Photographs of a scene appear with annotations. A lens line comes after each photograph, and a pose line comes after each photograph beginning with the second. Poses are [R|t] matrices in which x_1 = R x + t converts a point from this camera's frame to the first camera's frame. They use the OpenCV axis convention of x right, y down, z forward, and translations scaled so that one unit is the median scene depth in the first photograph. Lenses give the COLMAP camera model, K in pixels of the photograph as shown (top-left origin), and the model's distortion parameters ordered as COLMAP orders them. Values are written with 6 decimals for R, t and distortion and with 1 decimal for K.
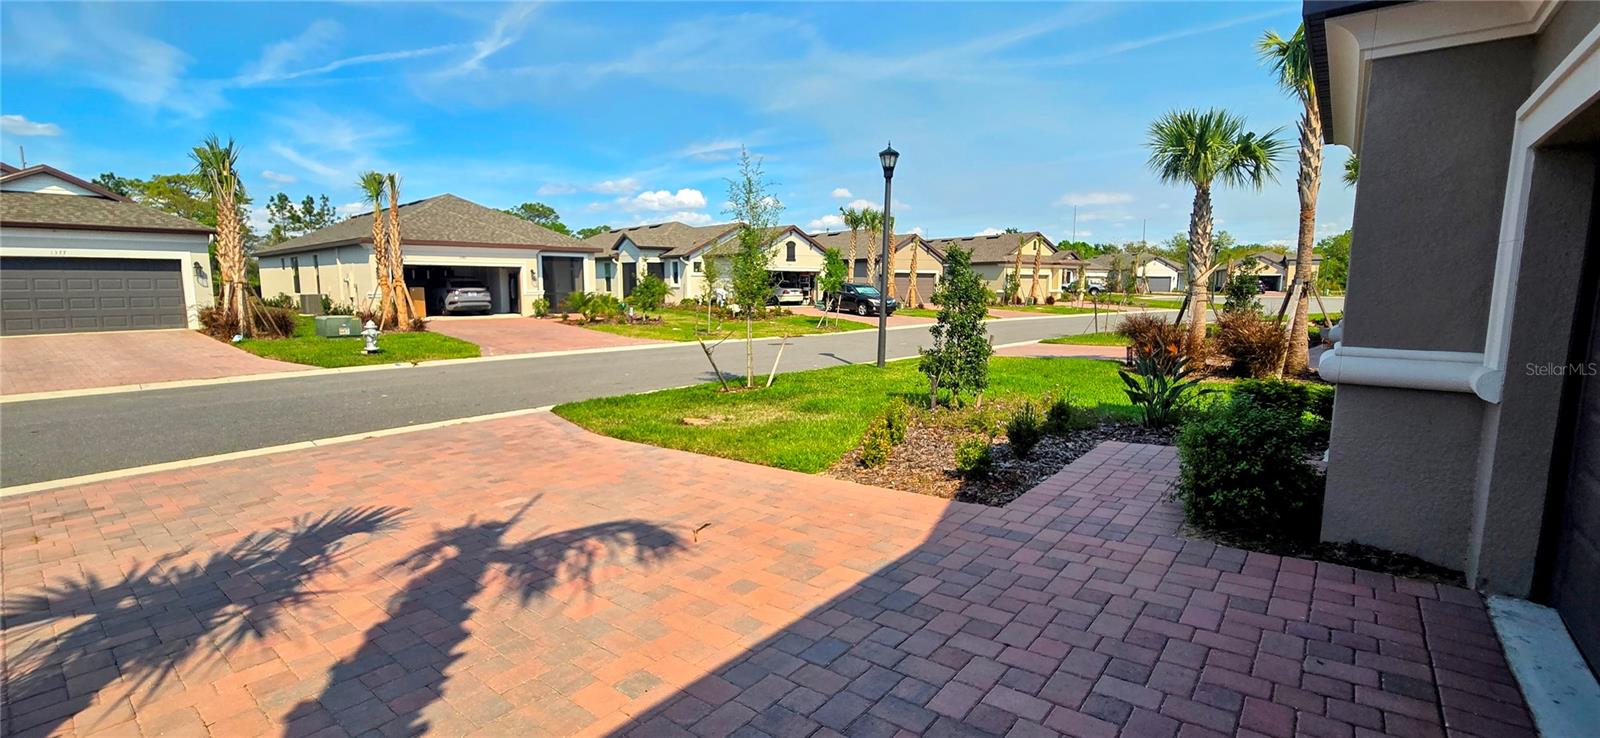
lens RADIAL K [[667.6, 0, 800.0], [0, 667.6, 369.0], [0, 0, 1]] dist [-0.001387, -0.000320]
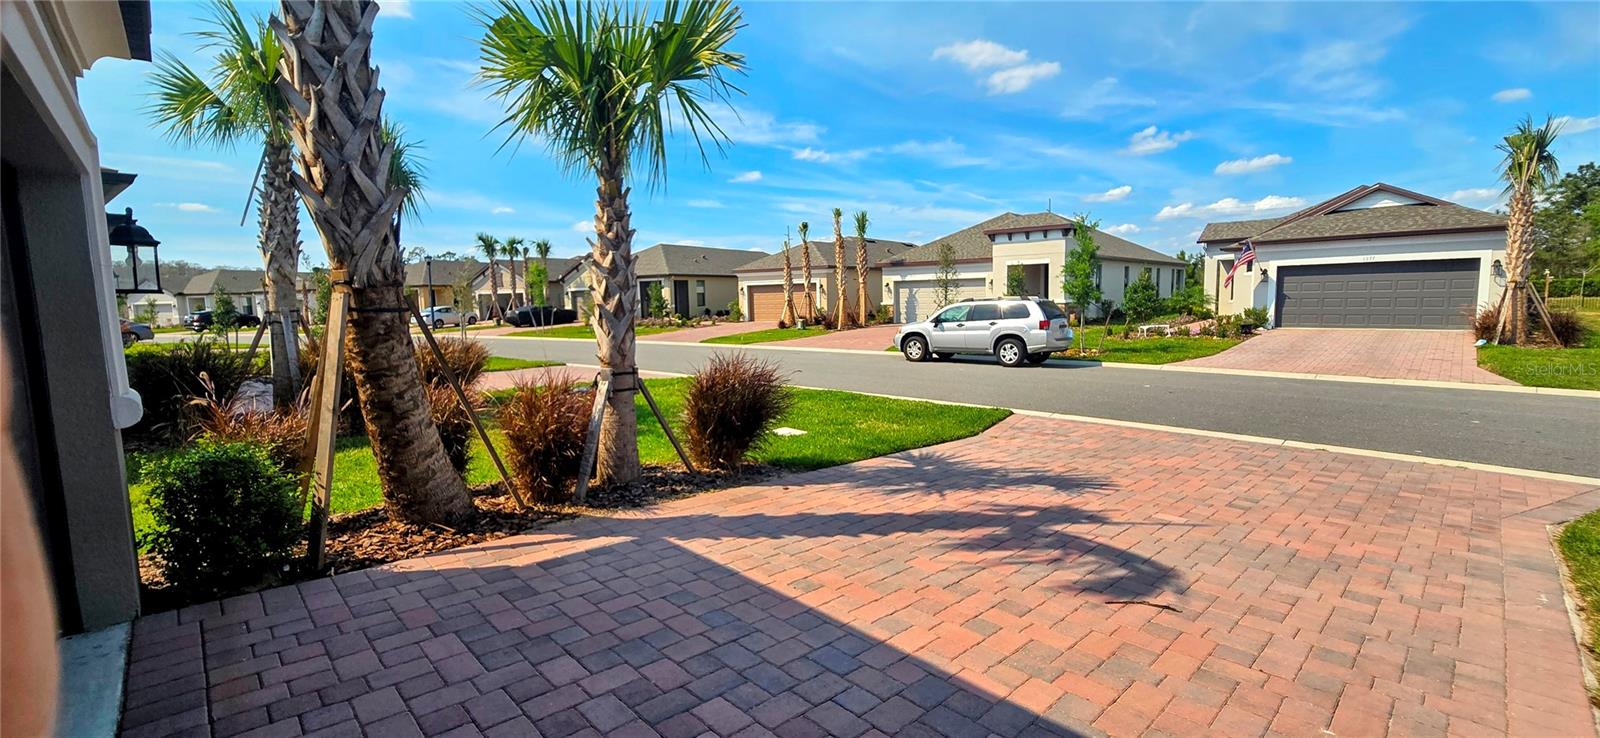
lens RADIAL K [[667.6, 0, 800.0], [0, 667.6, 369.0], [0, 0, 1]] dist [-0.001387, -0.000320]
pose [[-0.133462, 0.108786, -0.985065, 0.674039], [-0.106220, 0.986662, 0.123354, -0.087201], [0.985345, 0.121097, -0.120126, 0.694232]]
